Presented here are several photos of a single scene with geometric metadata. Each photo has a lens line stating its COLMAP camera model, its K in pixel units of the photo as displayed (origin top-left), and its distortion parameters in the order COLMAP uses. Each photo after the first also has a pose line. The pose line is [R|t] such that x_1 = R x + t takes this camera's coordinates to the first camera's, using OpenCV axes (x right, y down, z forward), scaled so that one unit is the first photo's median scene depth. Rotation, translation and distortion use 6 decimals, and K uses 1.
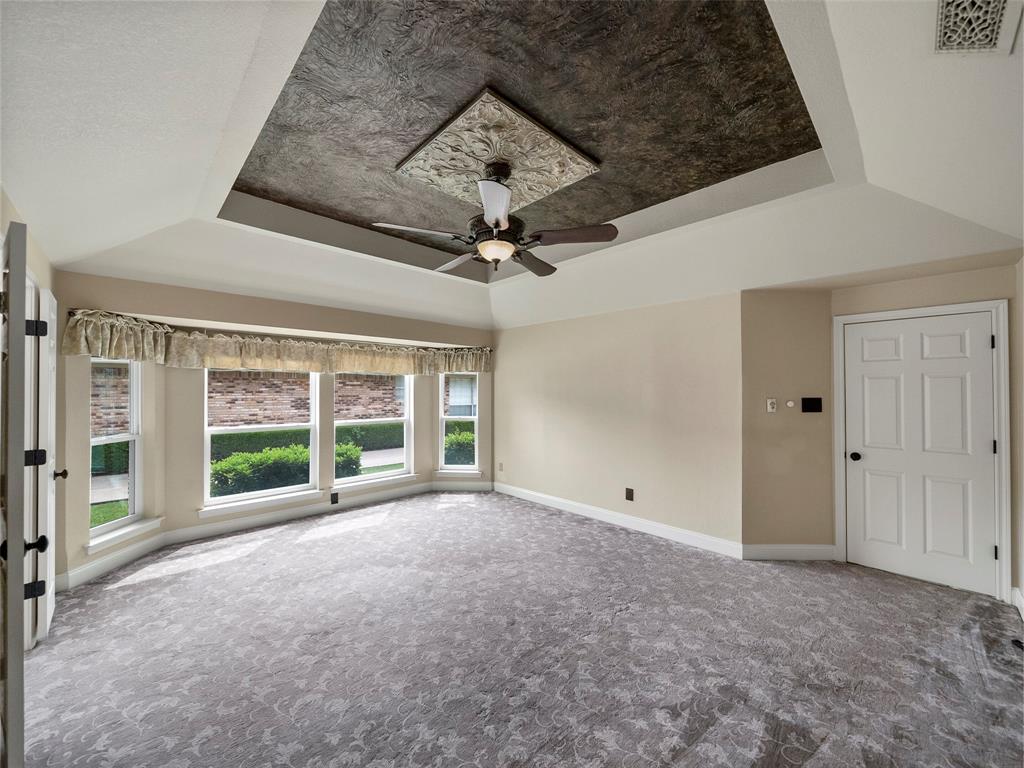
lens RADIAL K [[396.2, 0, 513.5], [0, 396.2, 387.0], [0, 0, 1]] dist [-0.004945, -0.000001]
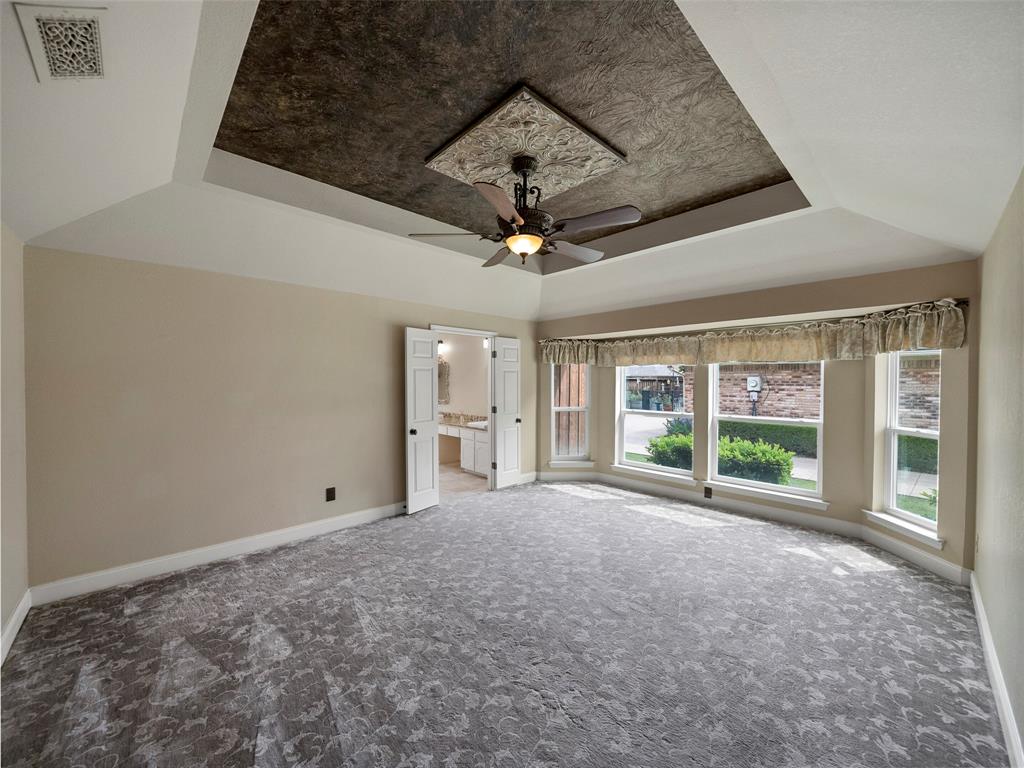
lens RADIAL K [[396.2, 0, 513.5], [0, 396.2, 387.0], [0, 0, 1]] dist [-0.004945, -0.000001]
pose [[-0.010713, 0.012888, -0.999860, 0.579008], [0.001960, 0.999915, 0.012868, 0.007863], [0.999941, -0.001822, -0.010737, 0.580765]]
